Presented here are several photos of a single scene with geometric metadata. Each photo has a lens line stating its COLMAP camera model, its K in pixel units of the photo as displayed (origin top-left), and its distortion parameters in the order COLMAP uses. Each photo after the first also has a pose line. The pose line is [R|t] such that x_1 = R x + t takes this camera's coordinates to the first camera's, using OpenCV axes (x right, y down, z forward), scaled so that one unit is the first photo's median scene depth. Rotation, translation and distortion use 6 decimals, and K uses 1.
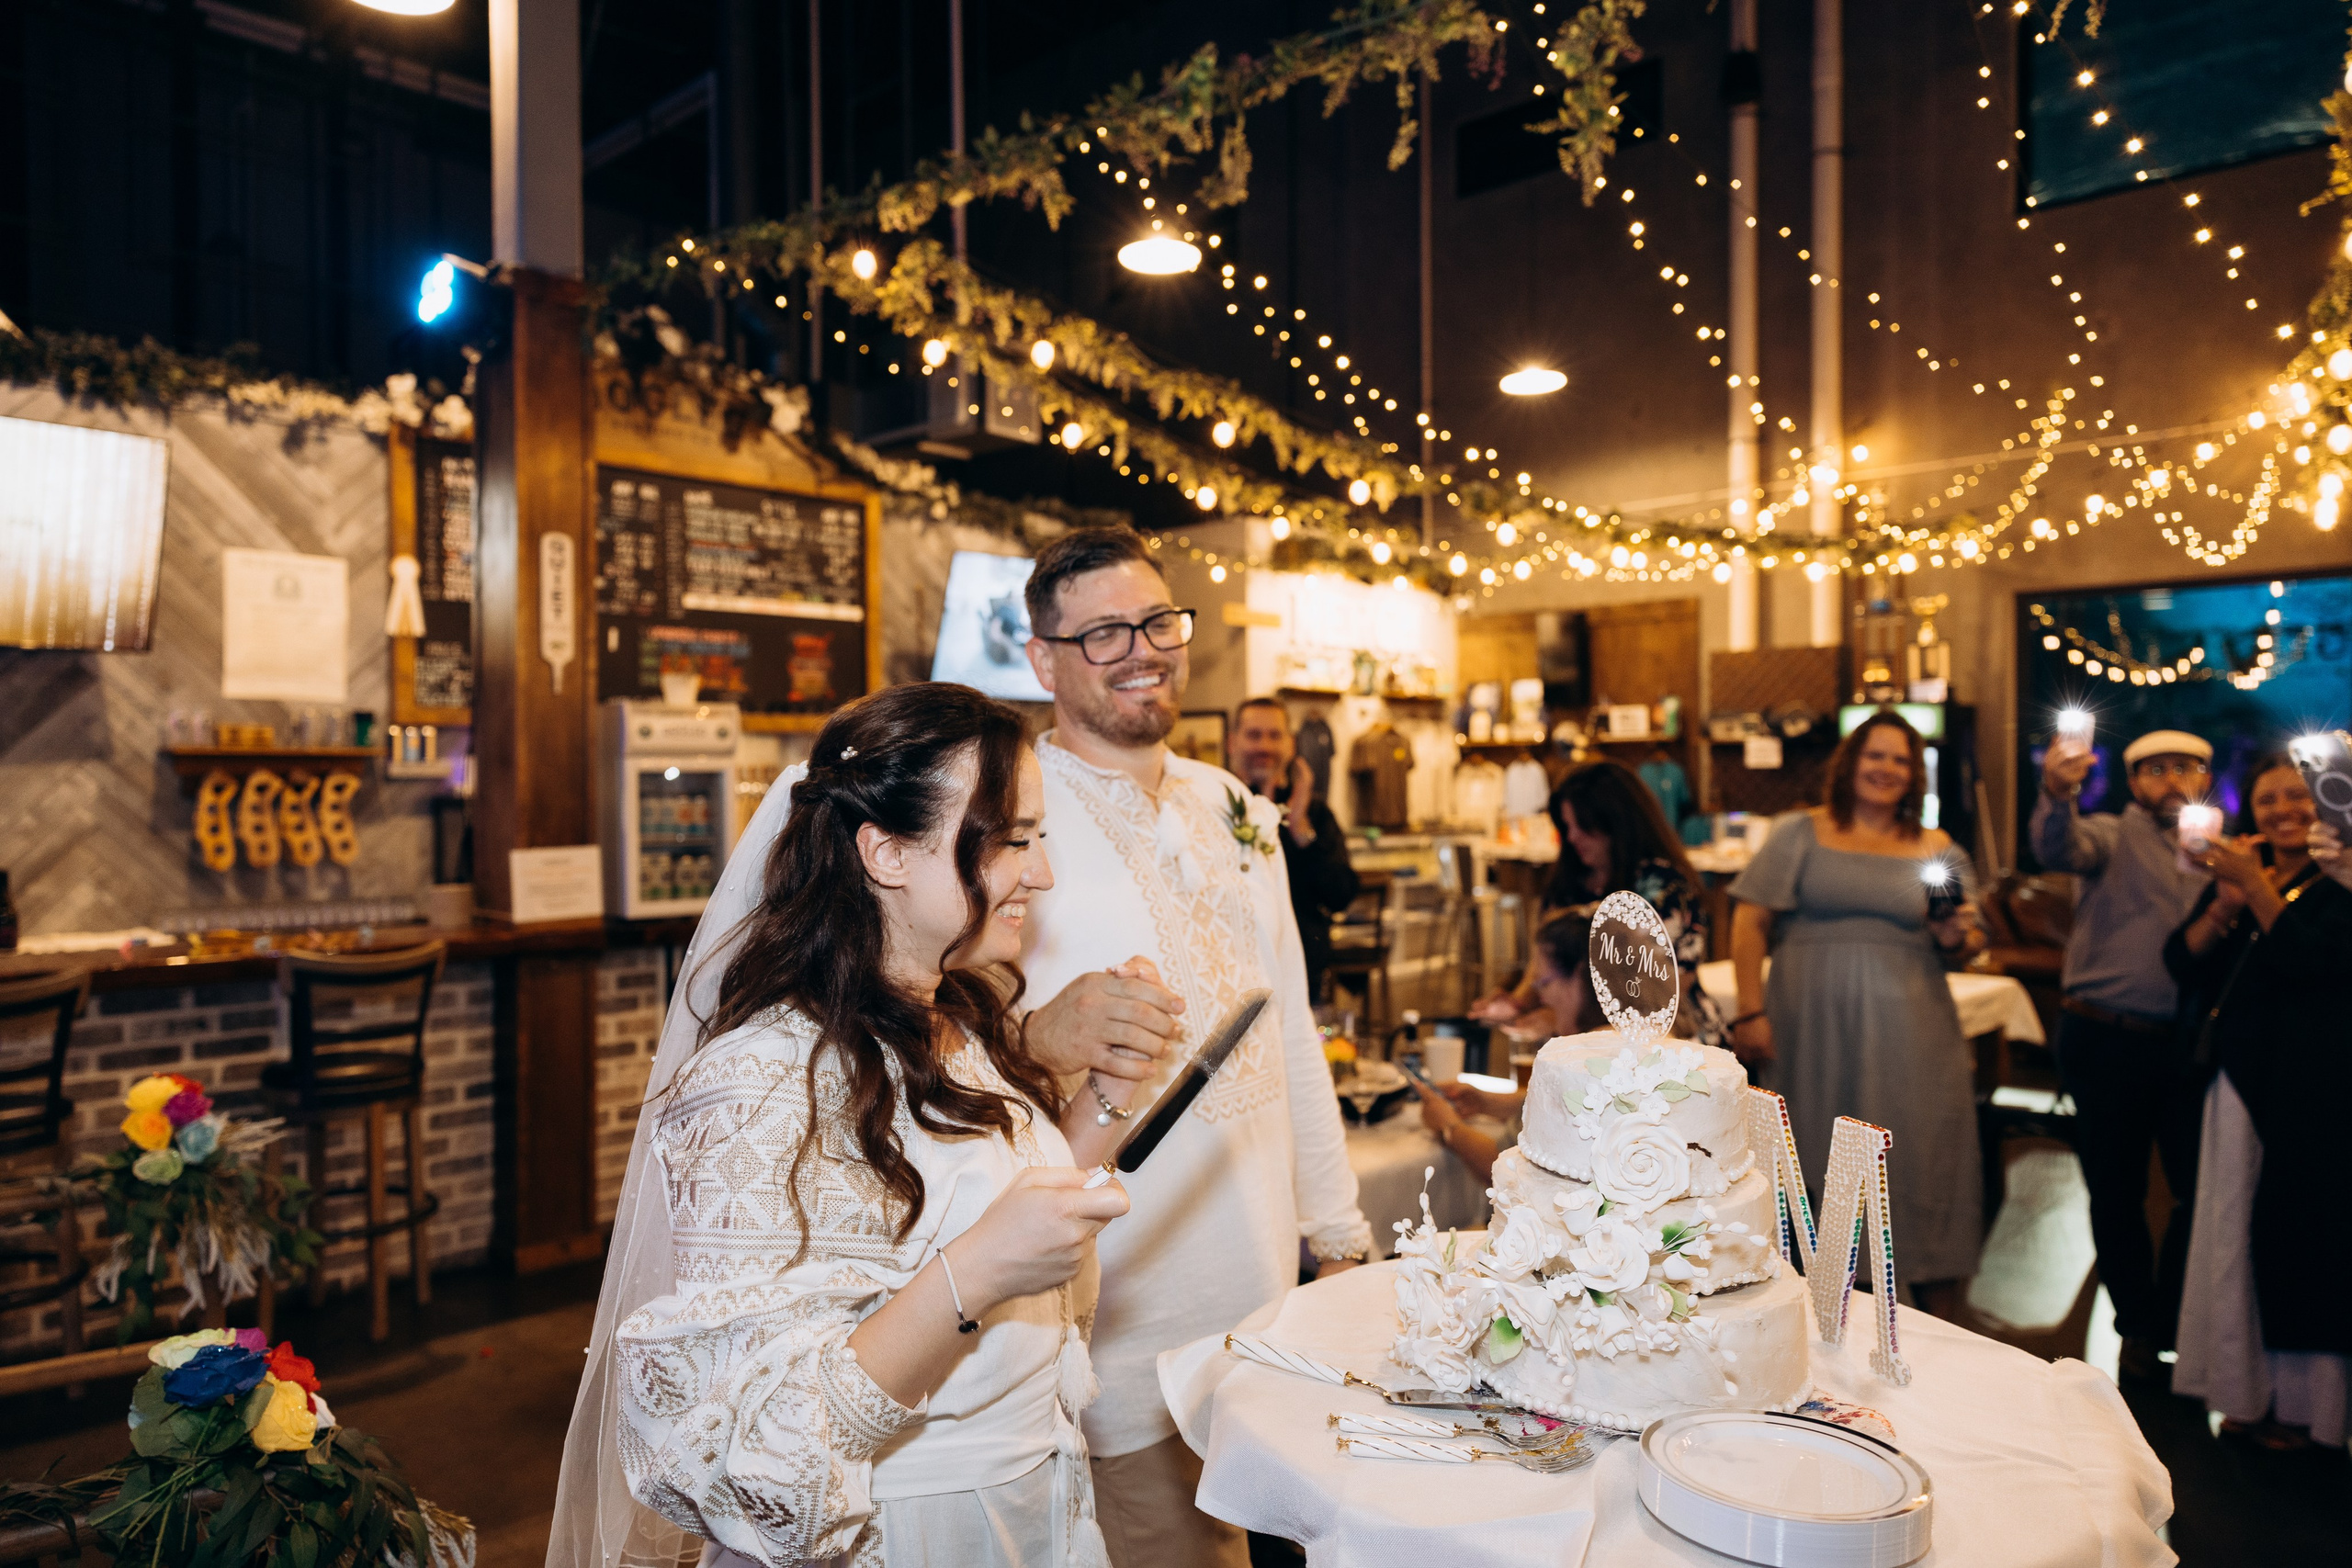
lens RADIAL K [[1569.7, 0, 1170.4], [0, 1569.7, 791.7], [0, 0, 1]] dist [0.000615, 0.005219]
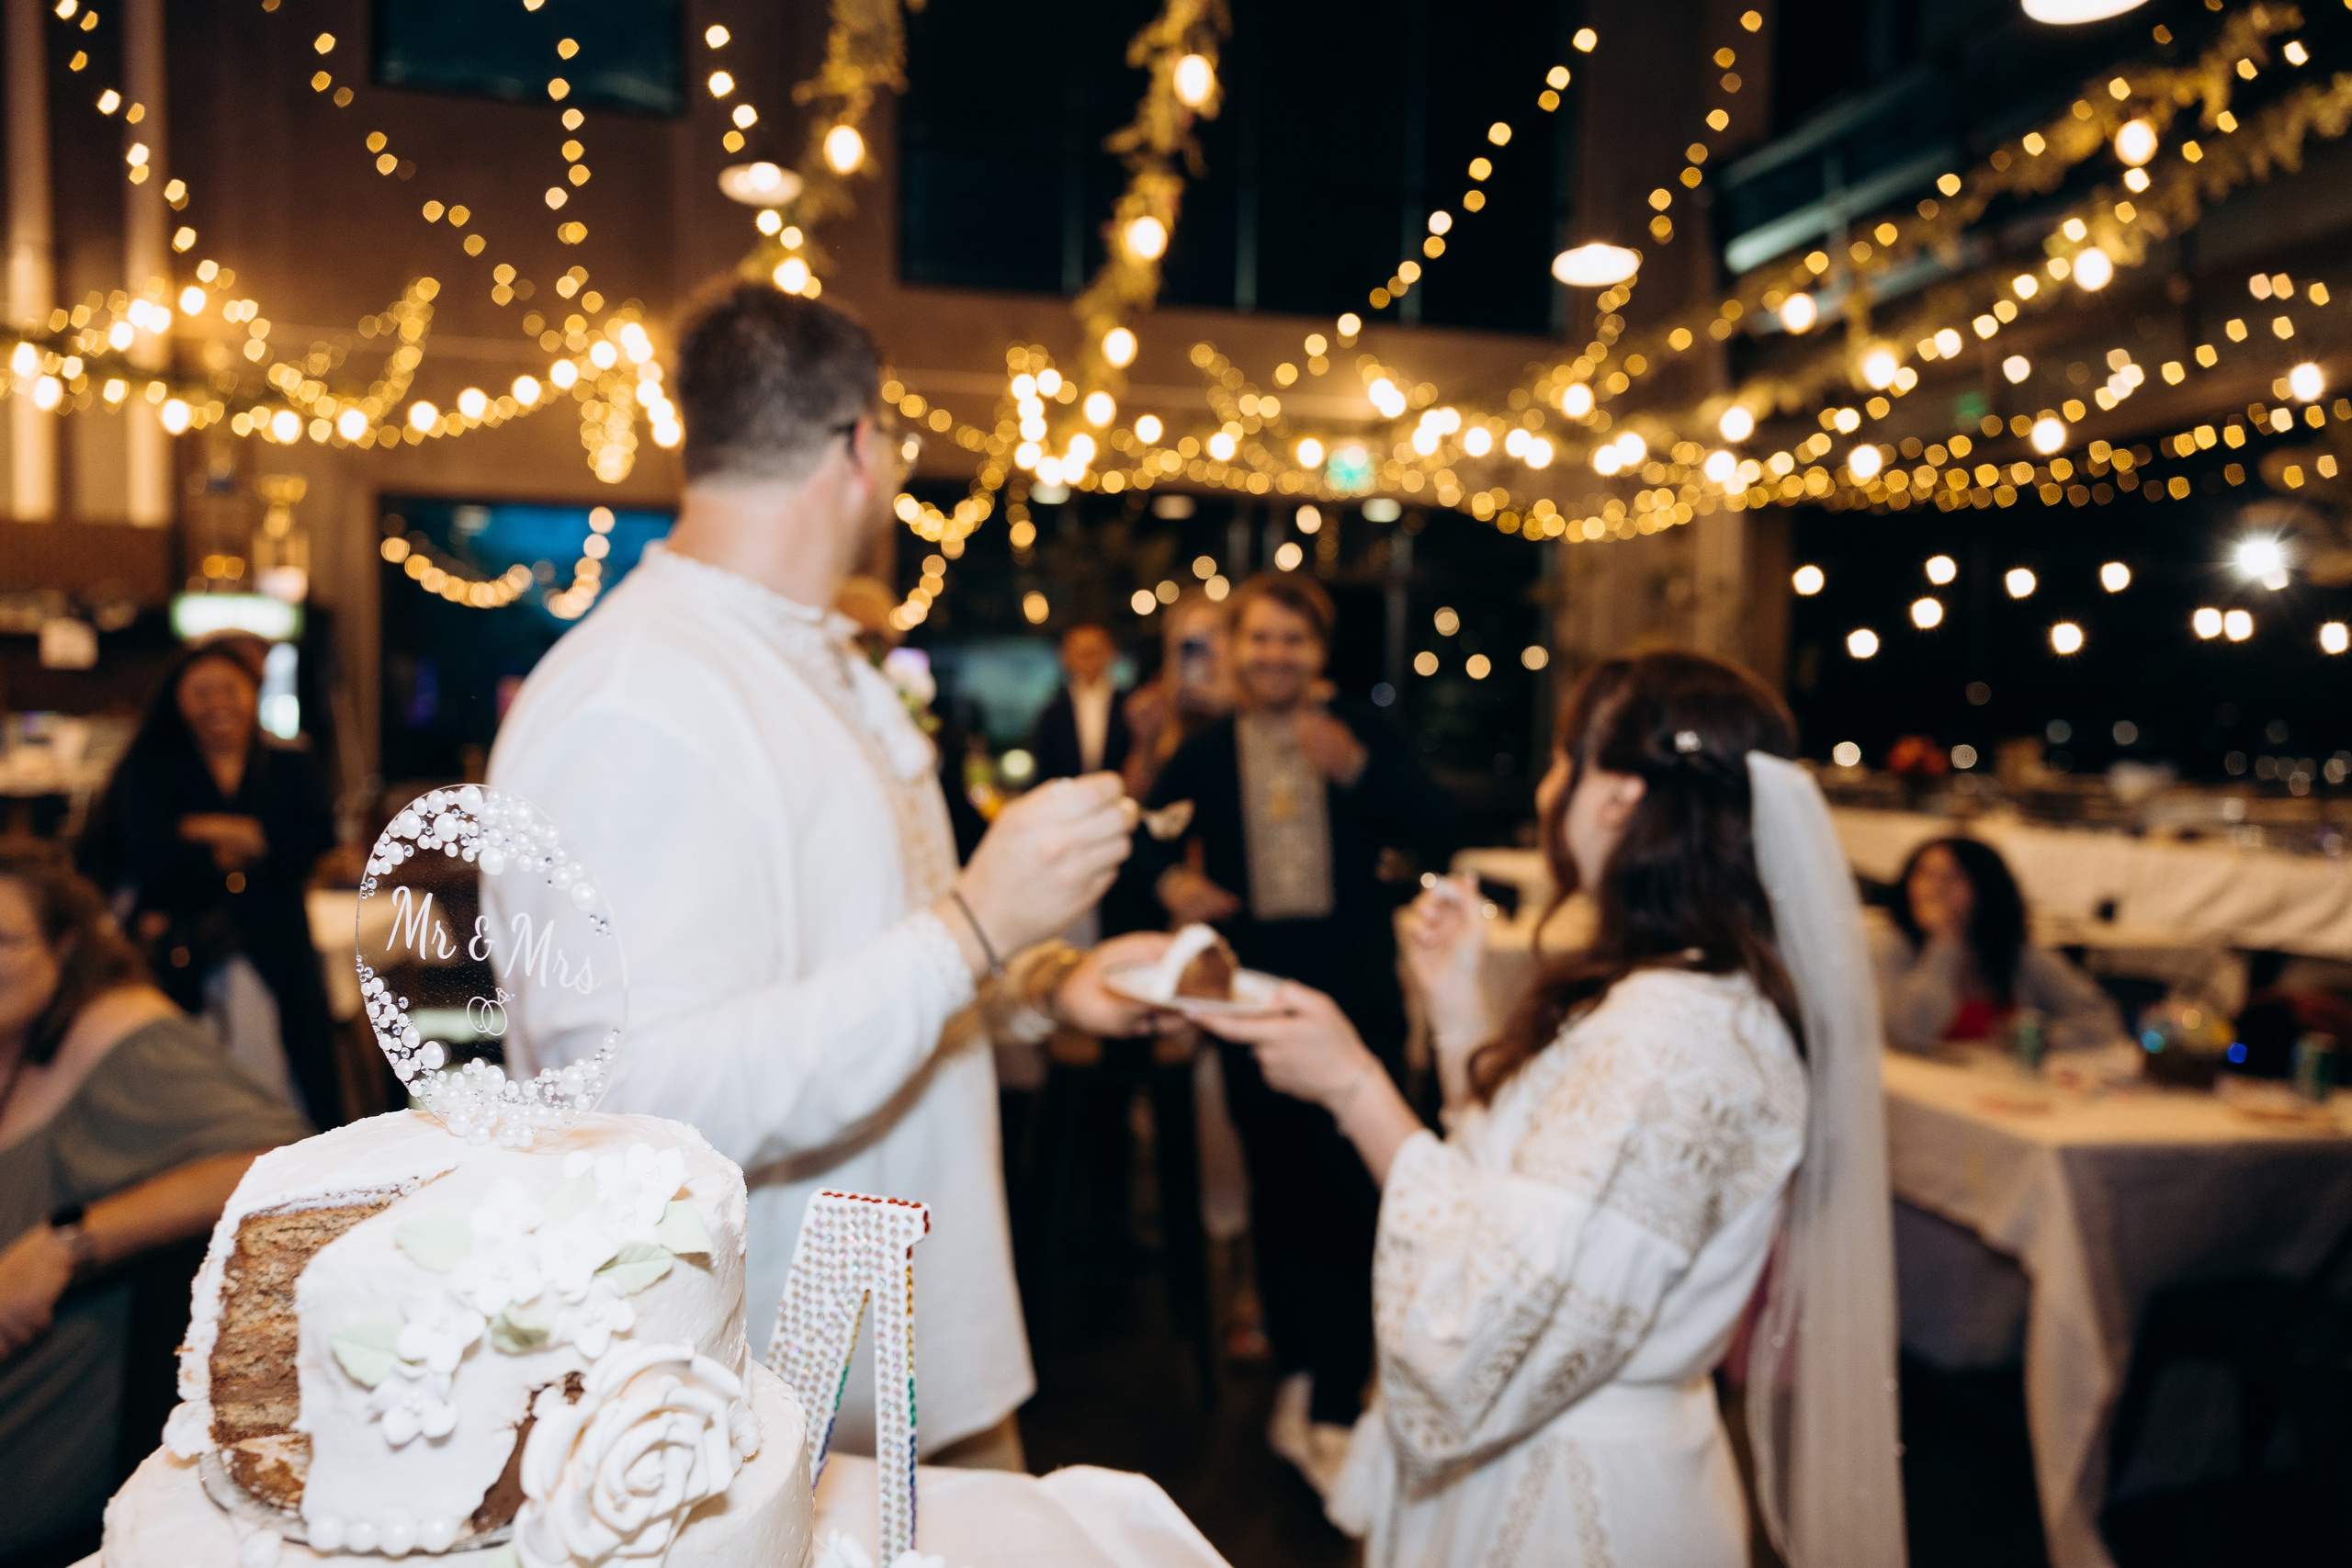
lens RADIAL K [[1571.0, 0, 1172.9], [0, 1571.0, 793.9], [0, 0, 1]] dist [0.017571, -0.003456]
pose [[0.549605, -0.025861, 0.835024, 0.007784], [-0.020790, 0.998788, 0.044617, 0.006264], [-0.835166, -0.041882, 0.548401, 0.110860]]
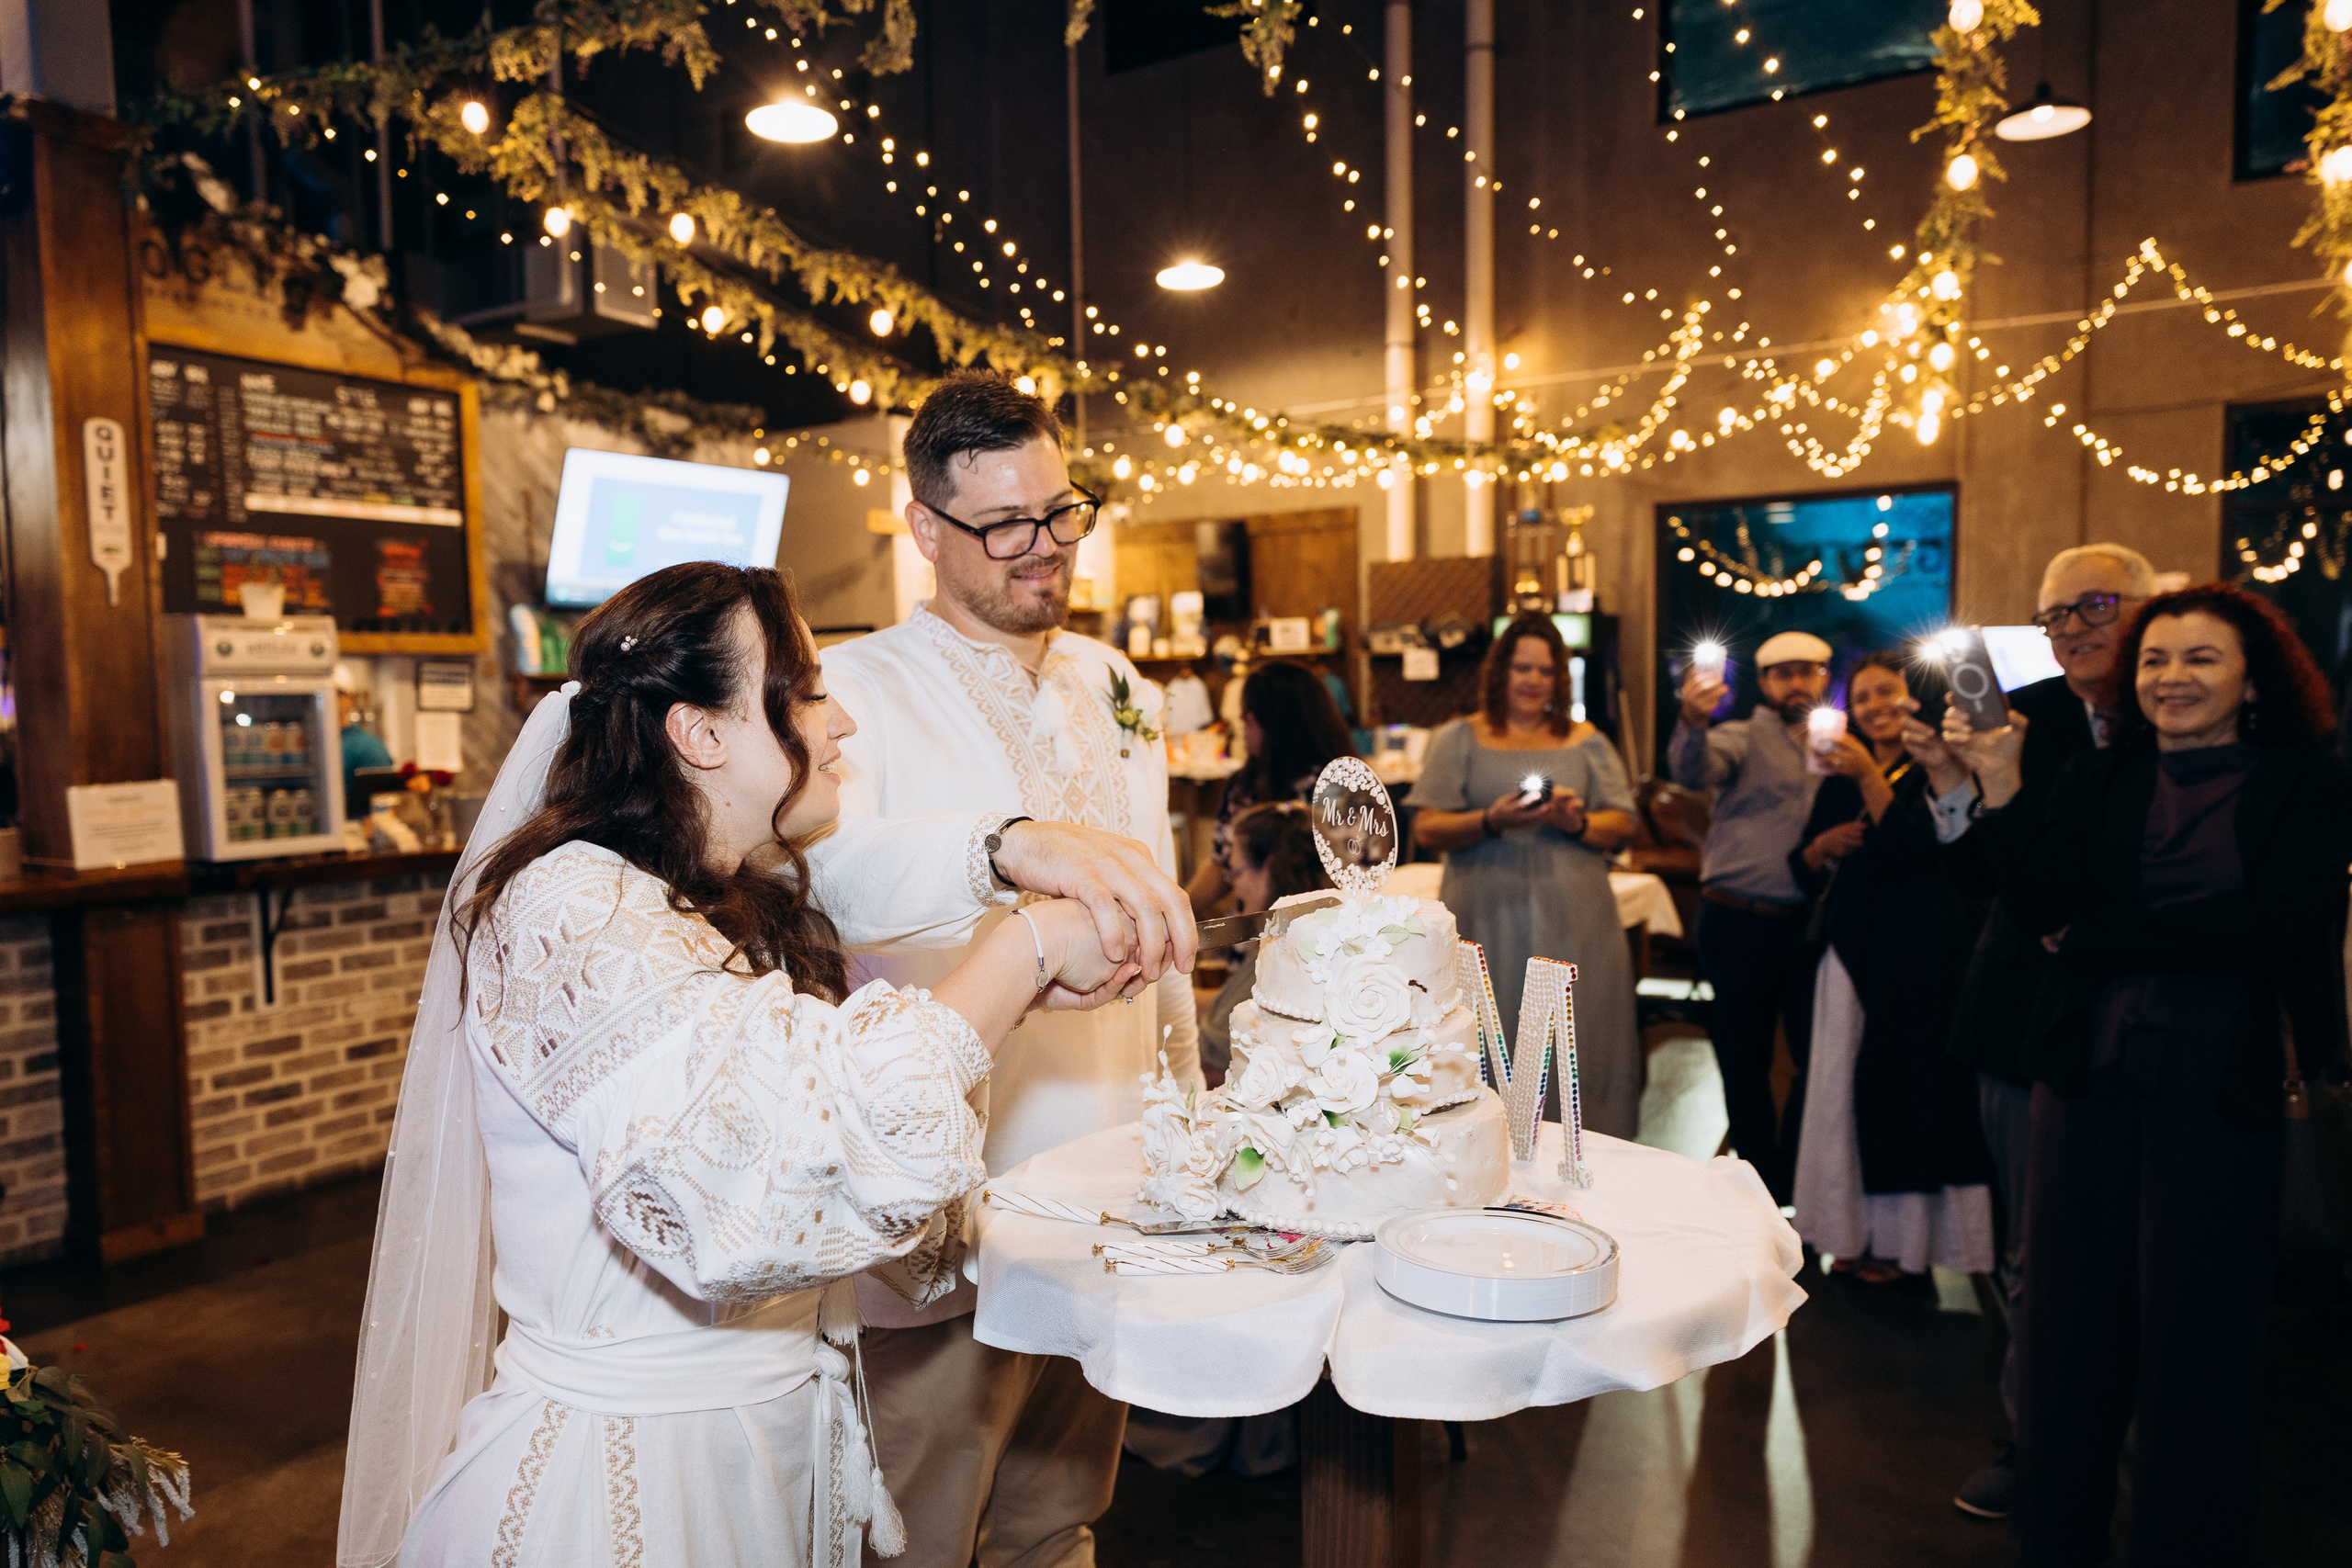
lens RADIAL K [[1680.0, 0, 1130.0], [0, 1680.0, 826.8], [0, 0, 1]] dist [-0.010675, 0.019792]
pose [[0.981128, -0.029949, 0.191026, -0.014869], [0.017476, 0.997623, 0.066649, 0.005658], [-0.192568, -0.062053, 0.979320, -0.018642]]
